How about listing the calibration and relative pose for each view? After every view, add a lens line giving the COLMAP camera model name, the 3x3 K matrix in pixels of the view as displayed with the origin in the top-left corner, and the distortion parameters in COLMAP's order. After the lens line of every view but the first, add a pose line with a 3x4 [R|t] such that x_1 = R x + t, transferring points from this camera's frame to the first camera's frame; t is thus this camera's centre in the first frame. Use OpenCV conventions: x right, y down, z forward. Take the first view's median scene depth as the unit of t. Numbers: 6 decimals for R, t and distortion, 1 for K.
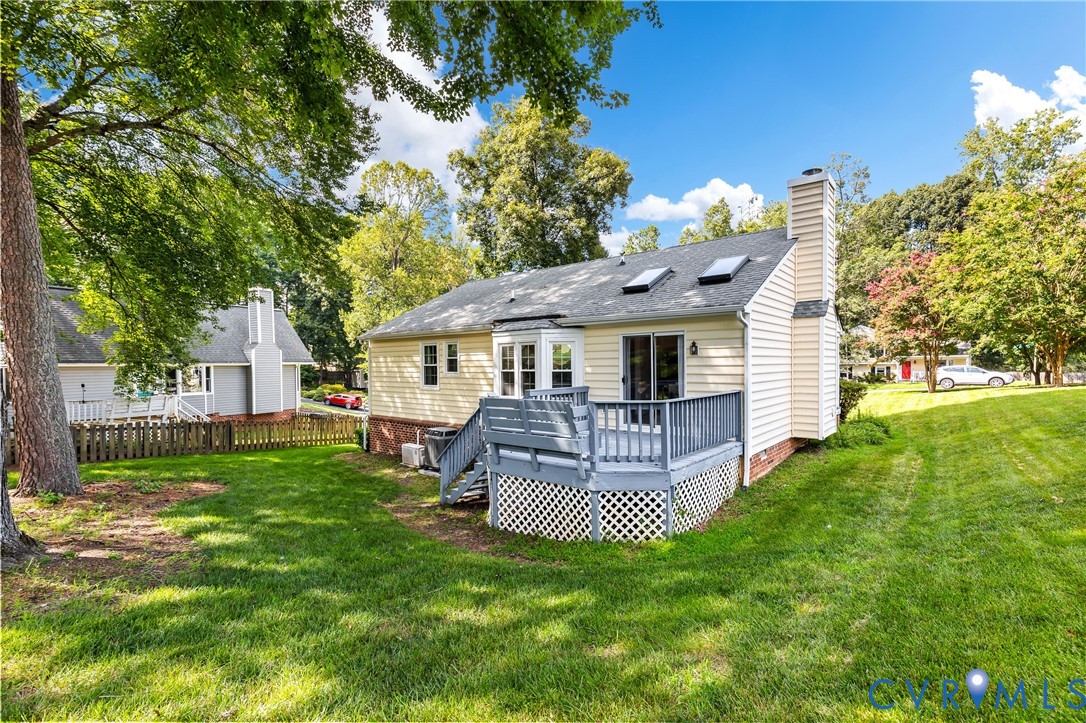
lens RADIAL K [[495.6, 0, 544.1], [0, 495.6, 368.3], [0, 0, 1]] dist [0.012271, -0.000086]
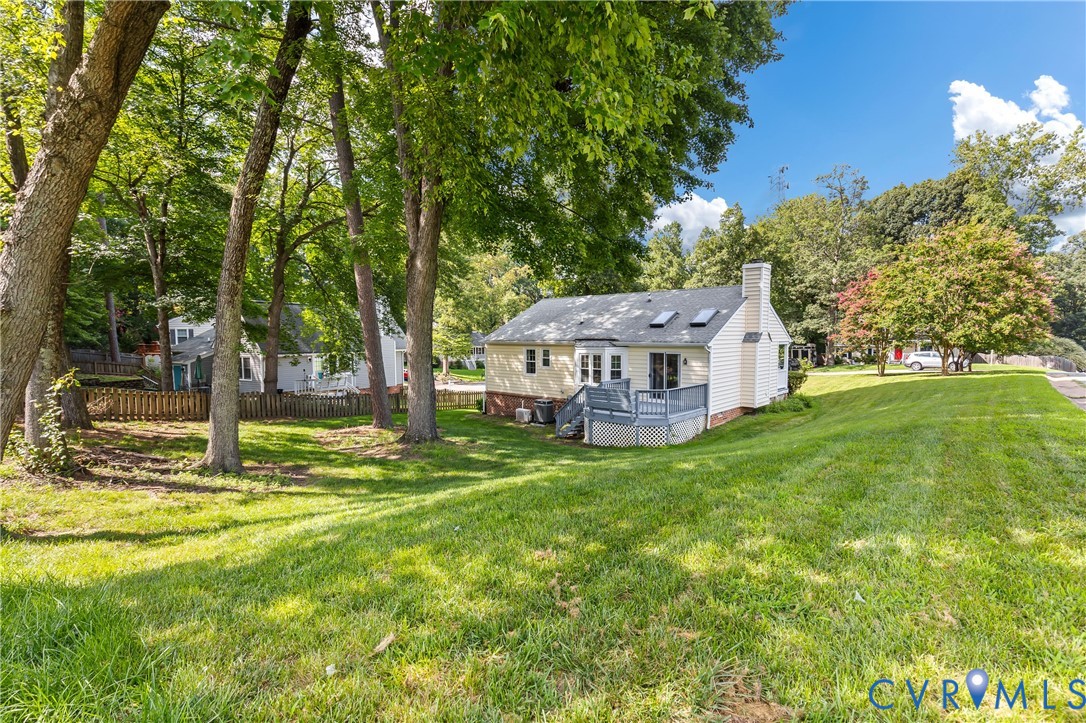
lens RADIAL K [[495.6, 0, 547.3], [0, 495.6, 365.8], [0, 0, 1]] dist [0.012271, -0.000086]
pose [[0.999227, 0.007405, -0.038615, -0.120422], [-0.005368, 0.998601, 0.052599, -0.085672], [0.038951, -0.052351, 0.997869, -0.697149]]
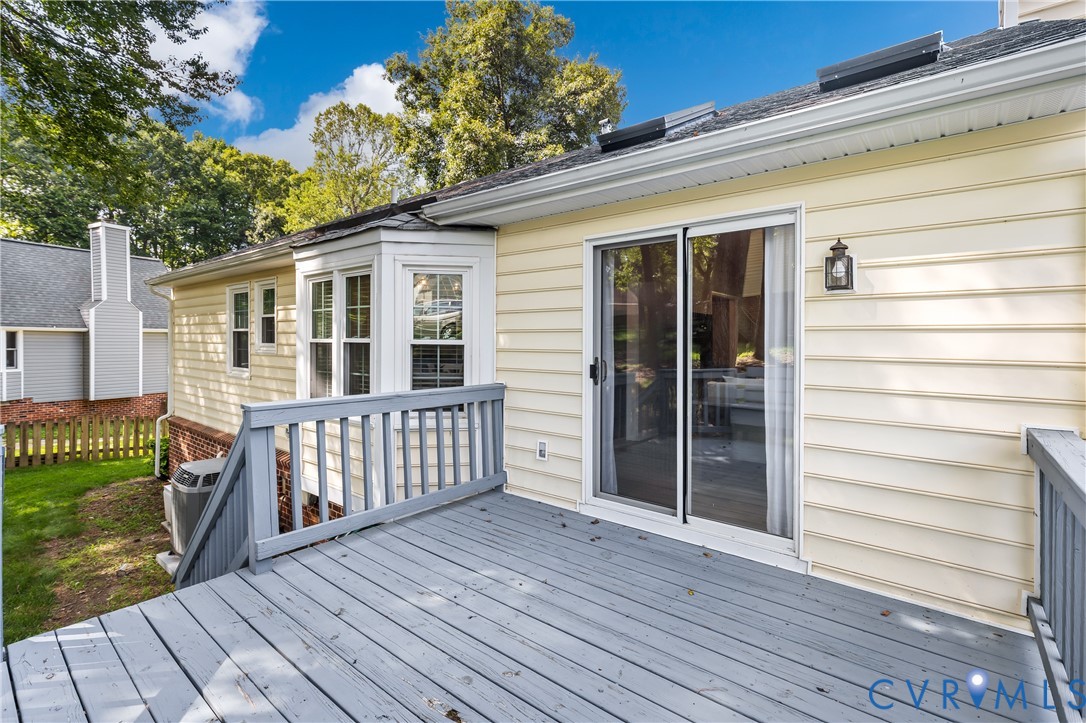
lens RADIAL K [[495.6, 0, 551.4], [0, 495.6, 342.3], [0, 0, 1]] dist [0.012271, -0.000086]
pose [[0.999258, 0.016928, 0.034604, 0.089895], [-0.016740, 0.999844, -0.005721, 0.004737], [-0.034695, 0.005137, 0.999385, 0.499382]]
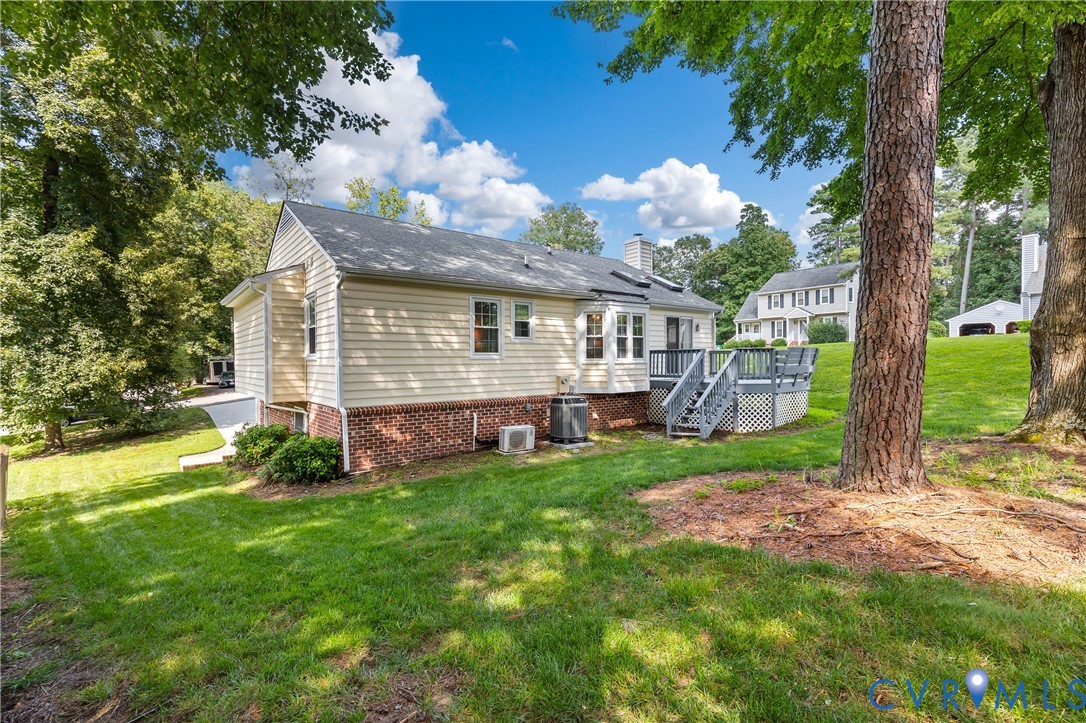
lens RADIAL K [[495.6, 0, 544.9], [0, 495.6, 359.7], [0, 0, 1]] dist [0.012271, -0.000086]
pose [[0.184946, 0.003256, 0.982743, -1.055613], [0.011231, 0.999922, -0.005426, 0.053801], [-0.982685, 0.012041, 0.184895, 0.831249]]
